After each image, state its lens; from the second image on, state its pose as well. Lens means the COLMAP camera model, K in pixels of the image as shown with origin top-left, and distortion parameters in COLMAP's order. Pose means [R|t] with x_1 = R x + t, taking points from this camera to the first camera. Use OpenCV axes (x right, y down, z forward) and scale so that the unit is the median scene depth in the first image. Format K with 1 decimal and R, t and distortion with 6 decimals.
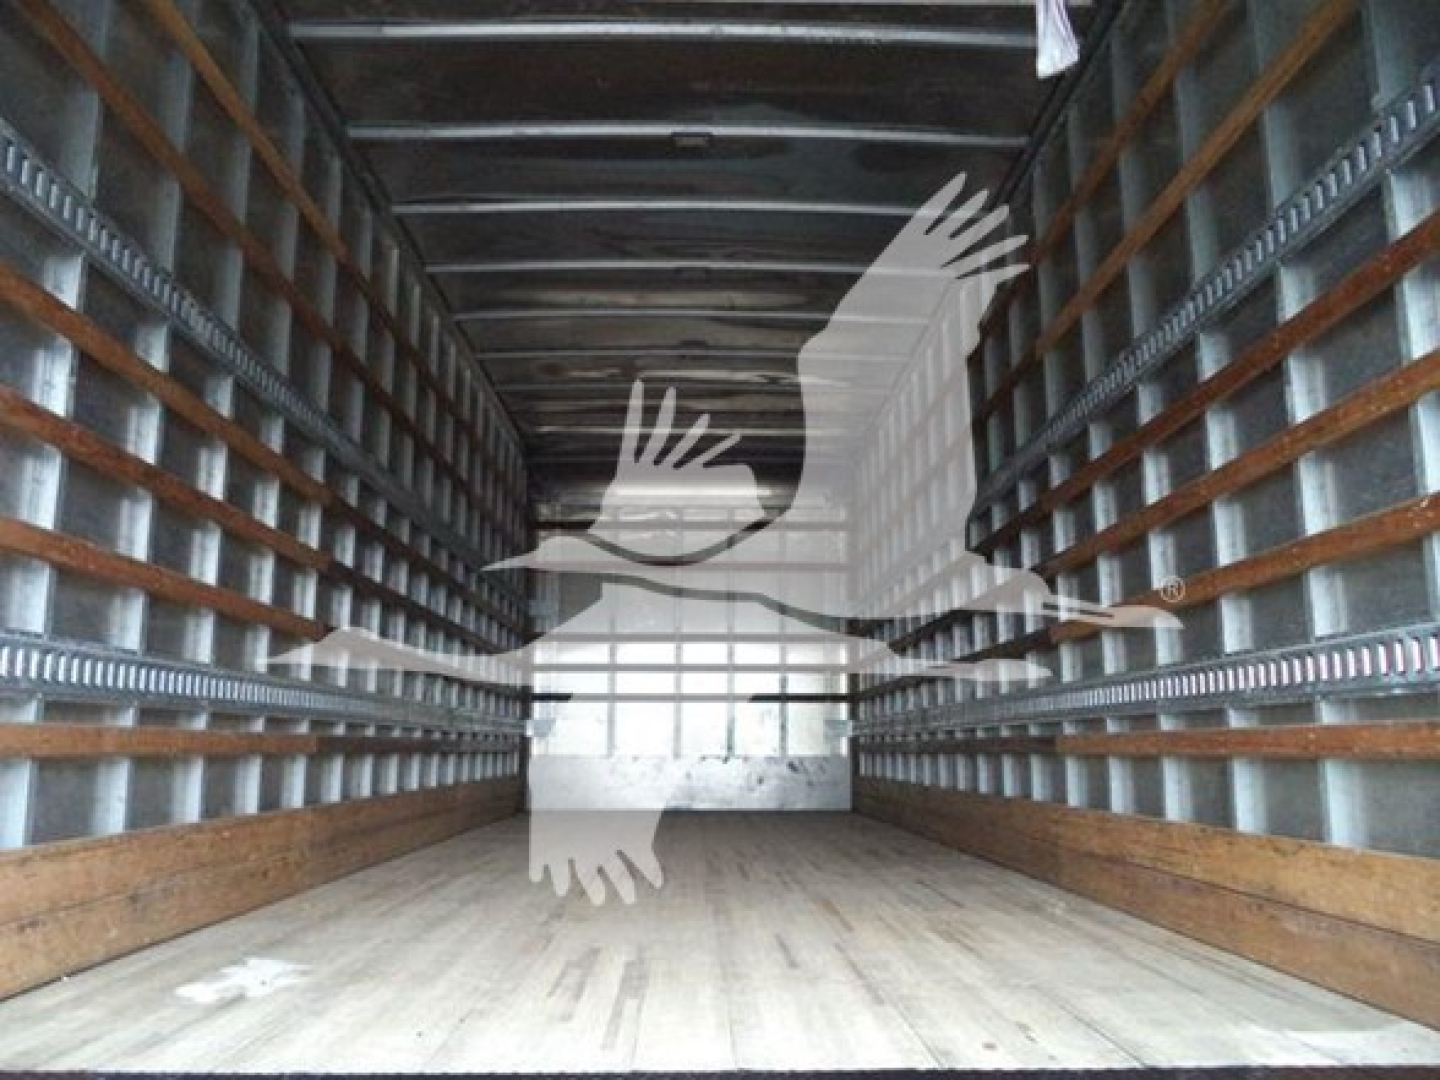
lens RADIAL K [[1114.4, 0, 717.6], [0, 1114.4, 534.5], [0, 0, 1]] dist [0.007035, -0.002439]
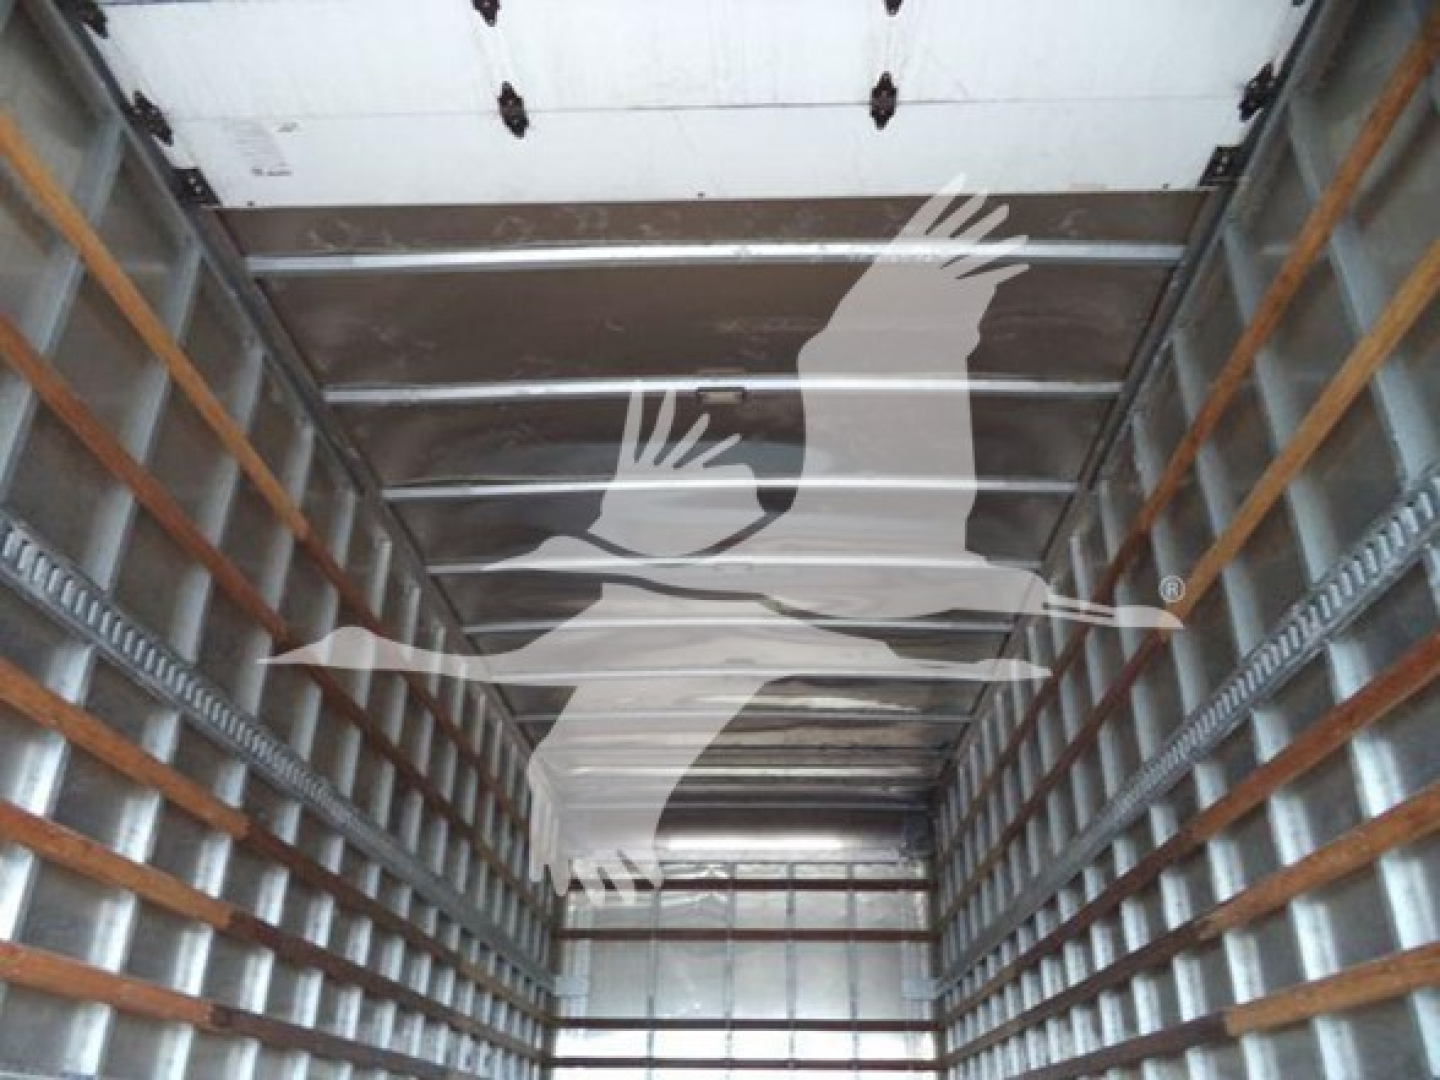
lens RADIAL K [[1177.5, 0, 733.2], [0, 1177.5, 539.0], [0, 0, 1]] dist [-0.017809, -0.007517]
pose [[0.999176, -0.011309, -0.038970, 0.016257], [-0.000688, 0.955522, -0.294920, 0.011618], [0.040572, 0.294703, 0.954727, 0.141908]]
